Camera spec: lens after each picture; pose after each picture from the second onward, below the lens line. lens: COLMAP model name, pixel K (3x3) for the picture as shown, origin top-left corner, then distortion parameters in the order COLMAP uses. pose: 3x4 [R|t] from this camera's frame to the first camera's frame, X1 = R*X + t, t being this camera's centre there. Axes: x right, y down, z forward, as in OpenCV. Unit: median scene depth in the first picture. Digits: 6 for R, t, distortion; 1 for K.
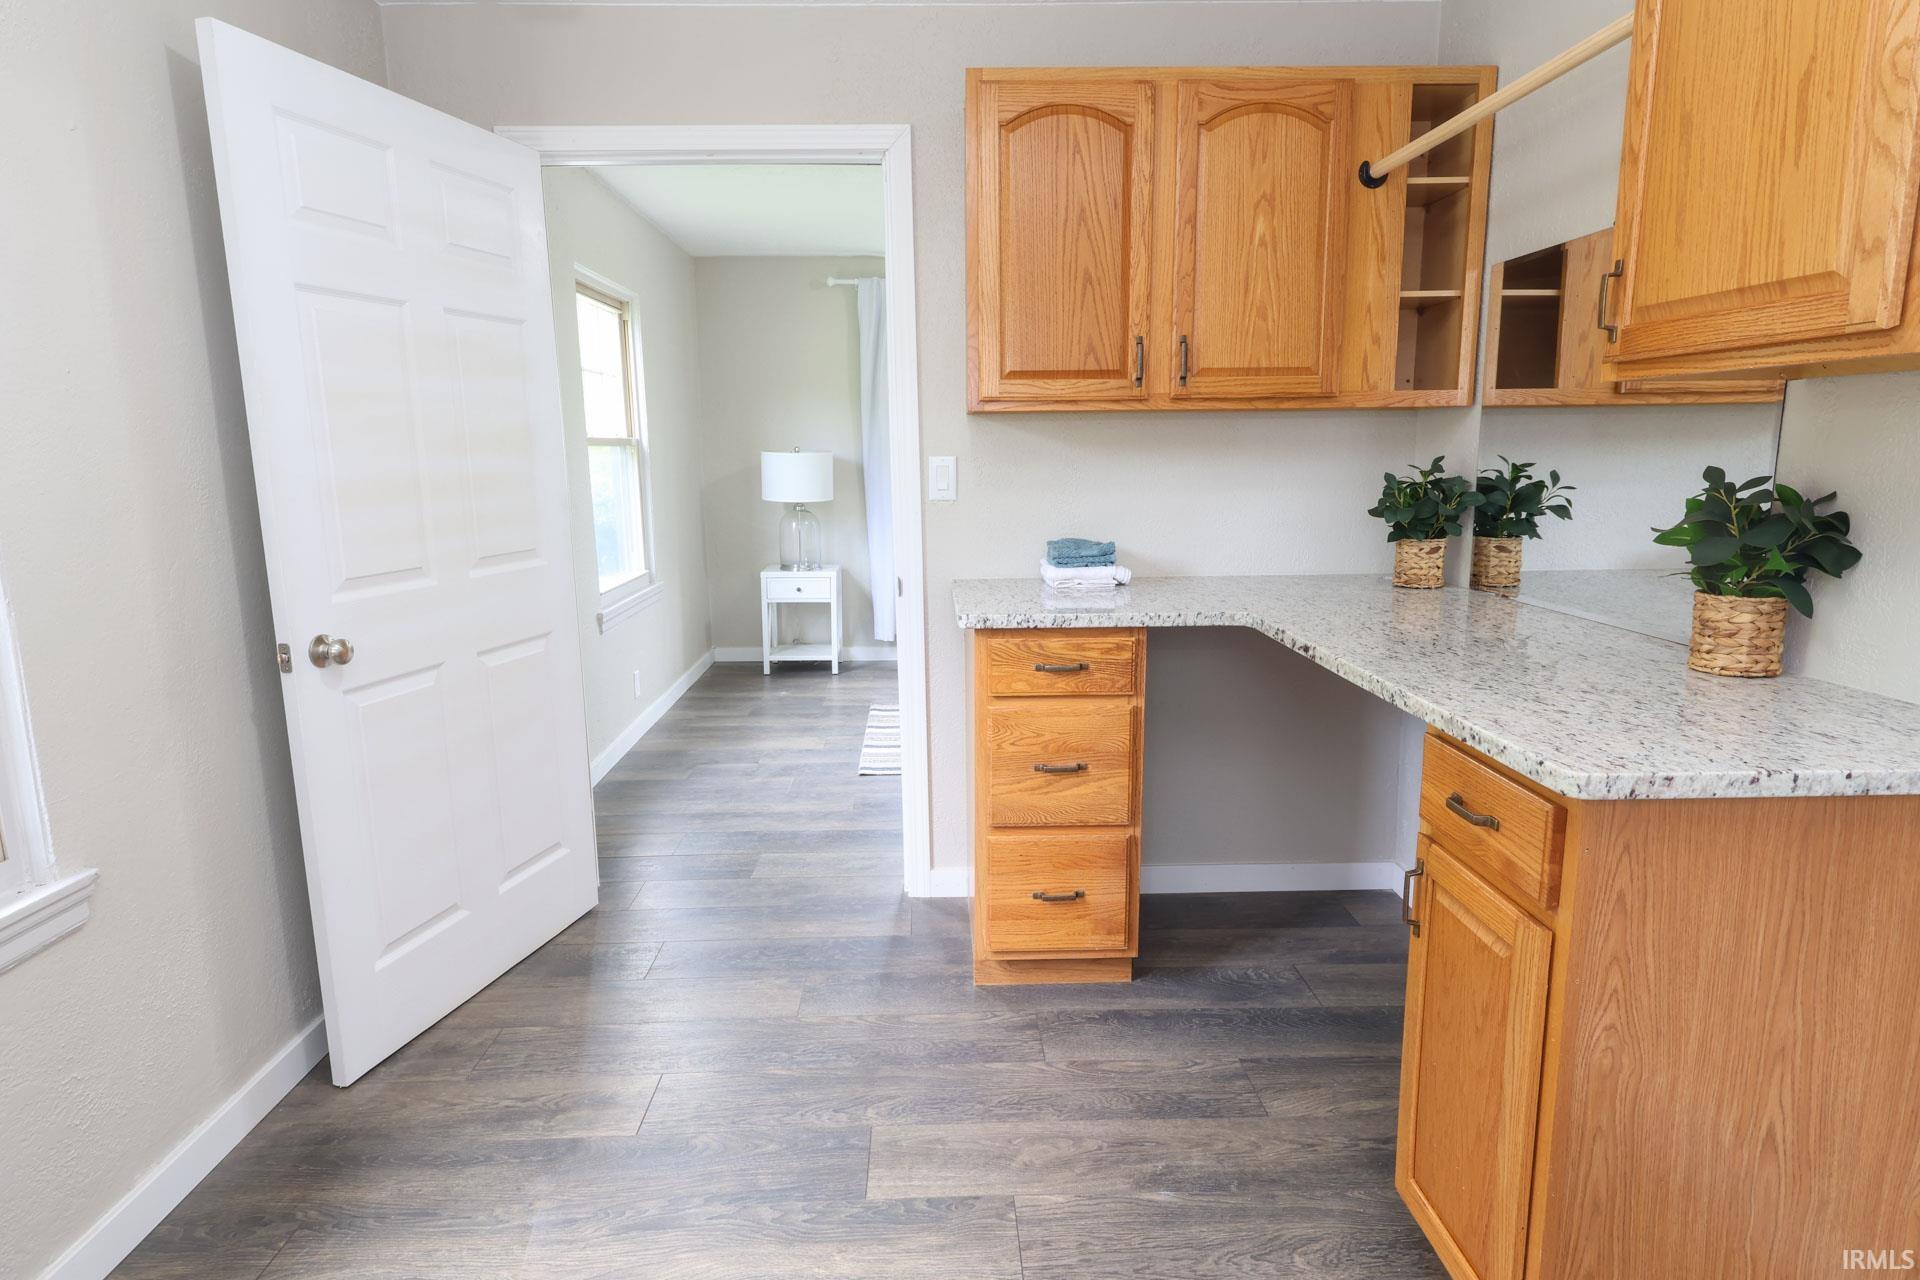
lens RADIAL K [[1055.1, 0, 960.0], [0, 1055.1, 640.0], [0, 0, 1]] dist [0.001057, 0.001744]
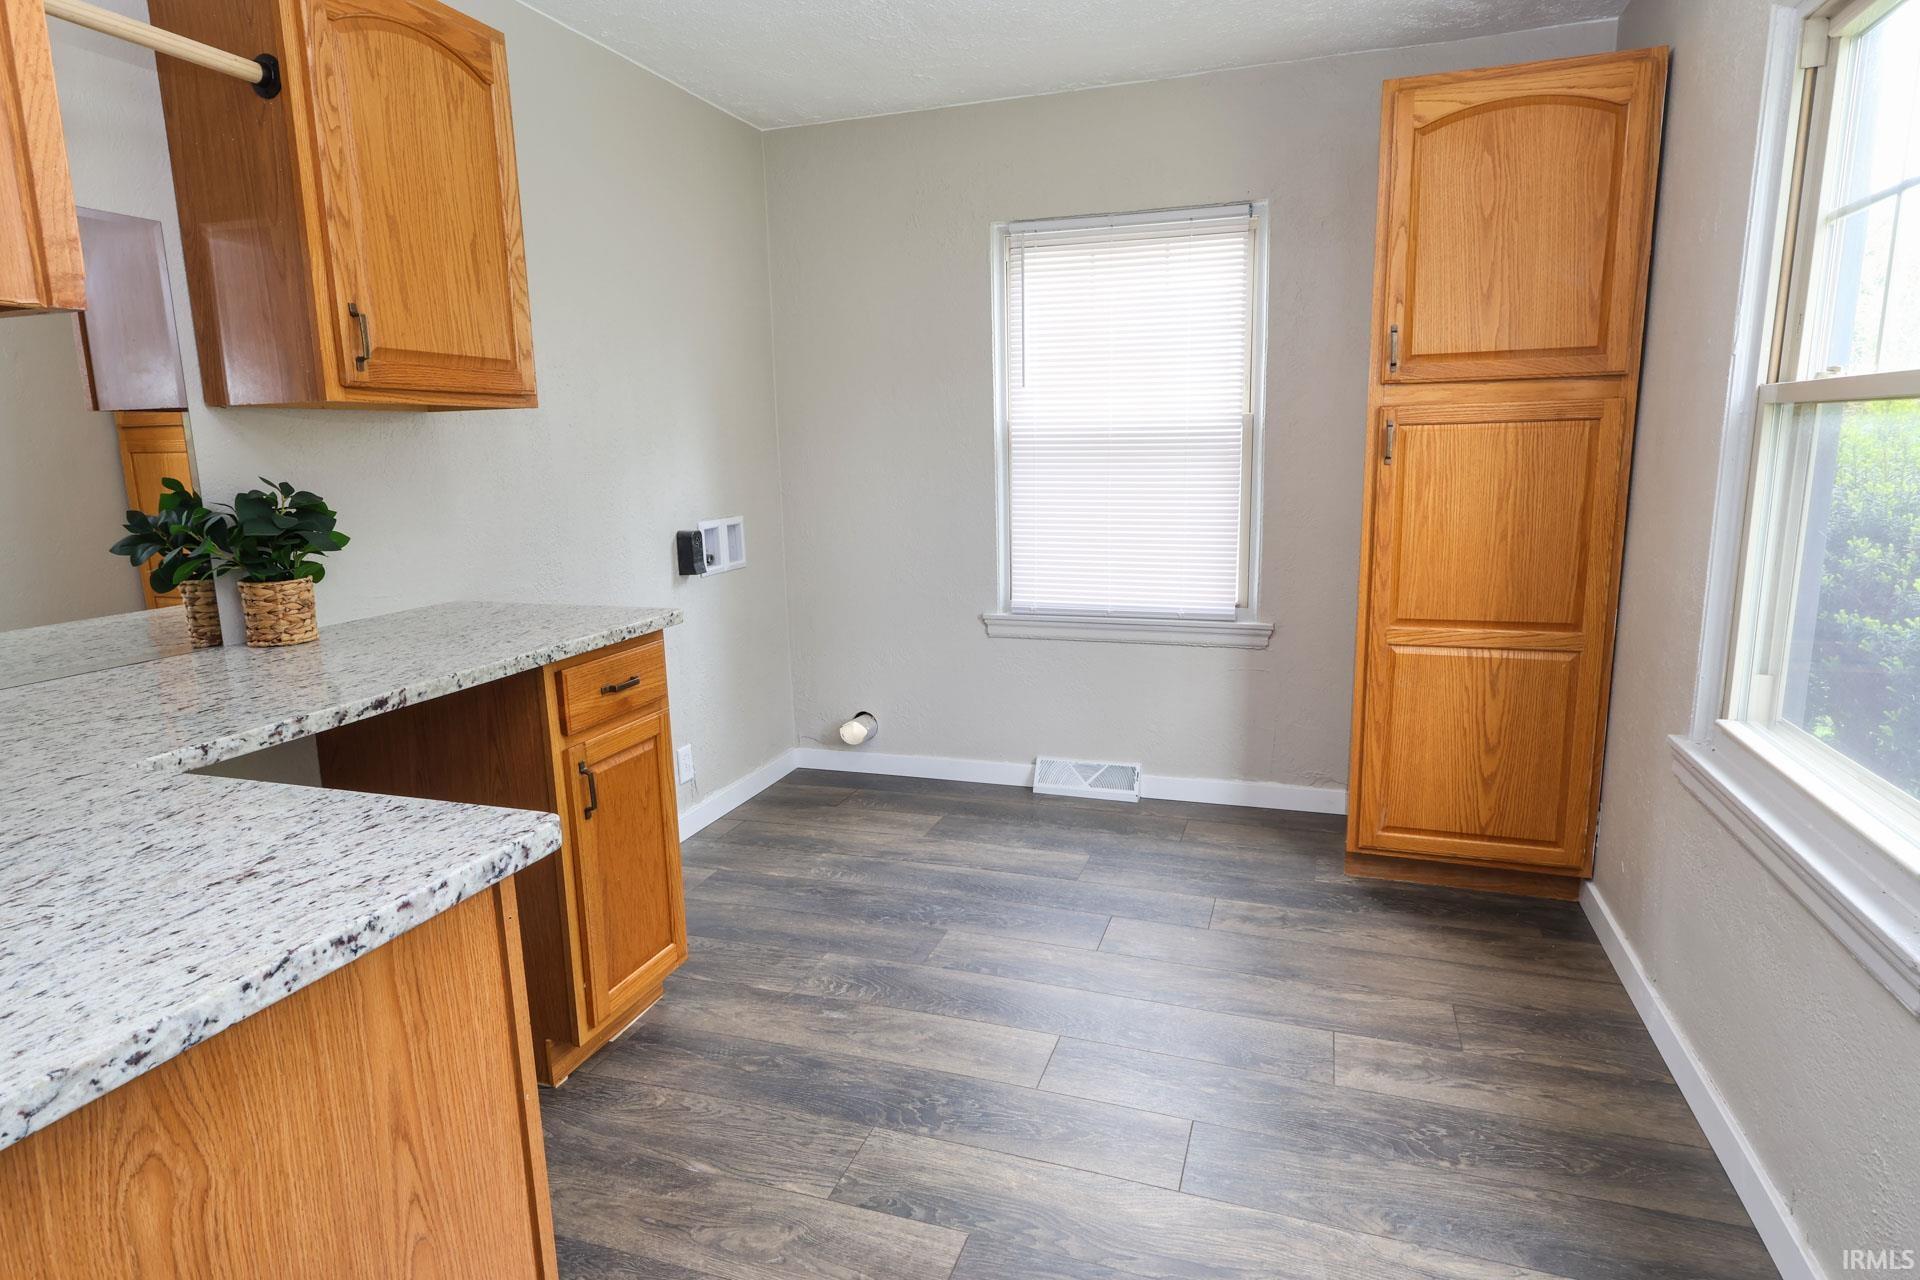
lens RADIAL K [[1055.1, 0, 960.0], [0, 1055.1, 640.0], [0, 0, 1]] dist [0.001057, 0.001744]
pose [[-0.936667, -0.034475, 0.348520, -0.391020], [0.092262, 0.935701, 0.340517, -0.287583], [-0.337849, 0.351106, -0.873259, 1.634383]]
